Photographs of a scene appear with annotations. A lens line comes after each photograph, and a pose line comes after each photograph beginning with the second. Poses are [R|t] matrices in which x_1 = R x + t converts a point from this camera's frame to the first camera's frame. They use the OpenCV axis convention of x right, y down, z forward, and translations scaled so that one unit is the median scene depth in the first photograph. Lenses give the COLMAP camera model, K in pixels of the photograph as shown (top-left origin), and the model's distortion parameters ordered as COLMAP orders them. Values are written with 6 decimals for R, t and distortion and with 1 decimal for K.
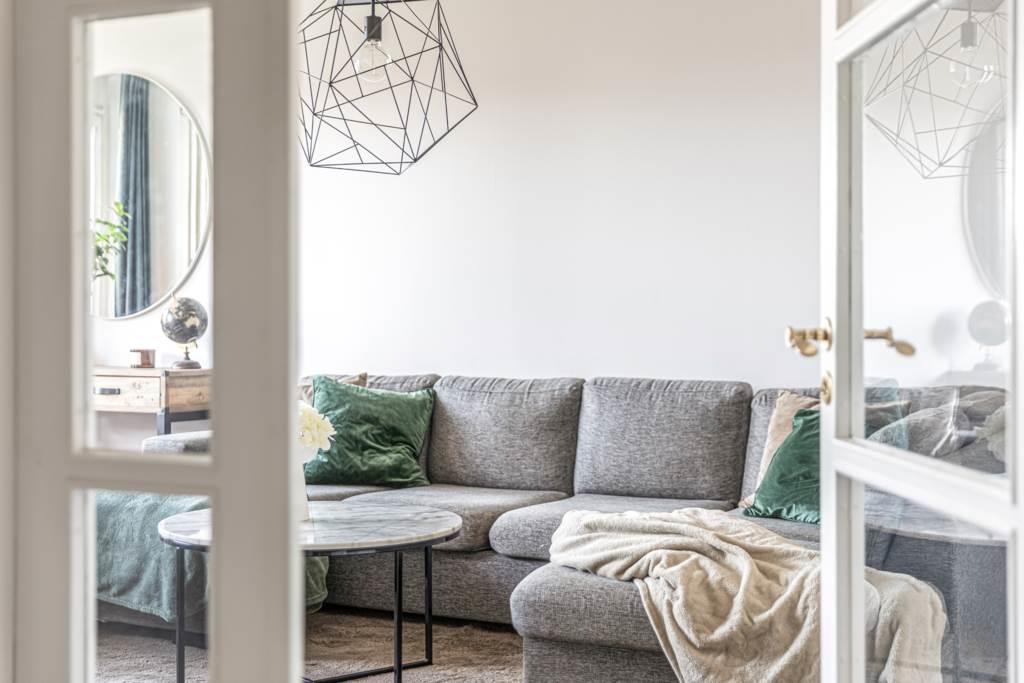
lens RADIAL K [[1465.2, 0, 512.1], [0, 1465.2, 338.0], [0, 0, 1]] dist [-0.013815, 0.000000]
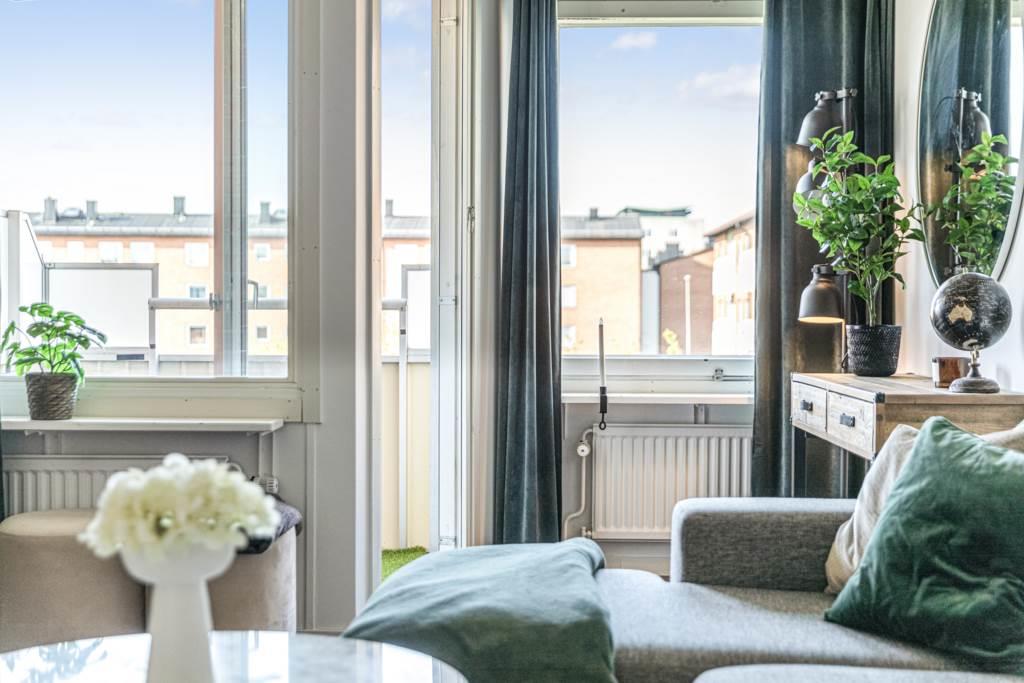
lens RADIAL K [[1465.2, 0, 510.1], [0, 1465.2, 341.6], [0, 0, 1]] dist [-0.013815, 0.000000]
pose [[0.417847, 0.017019, -0.908358, 0.326135], [-0.012148, 0.999840, 0.013144, -0.006812], [0.908436, 0.005543, 0.417987, 0.777761]]
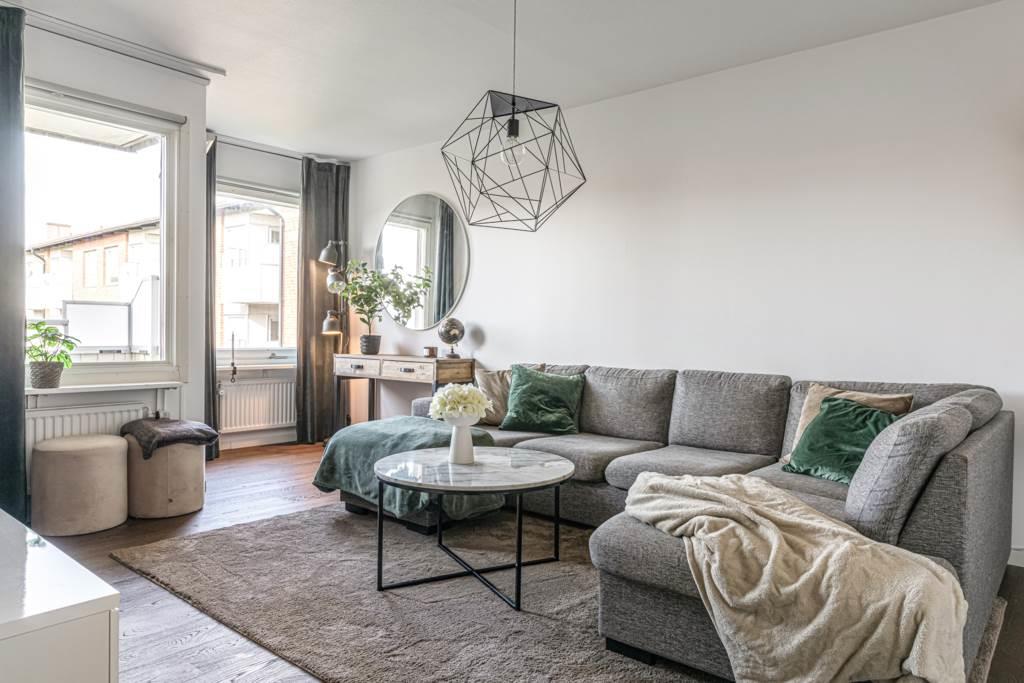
lens RADIAL K [[680.3, 0, 518.3], [0, 680.3, 356.3], [0, 0, 1]] dist [0.008703, 0.014948]
pose [[0.973894, 0.019113, -0.226196, 0.055659], [-0.014227, 0.999629, 0.023212, -0.002251], [0.226556, -0.019388, 0.973805, 0.293627]]
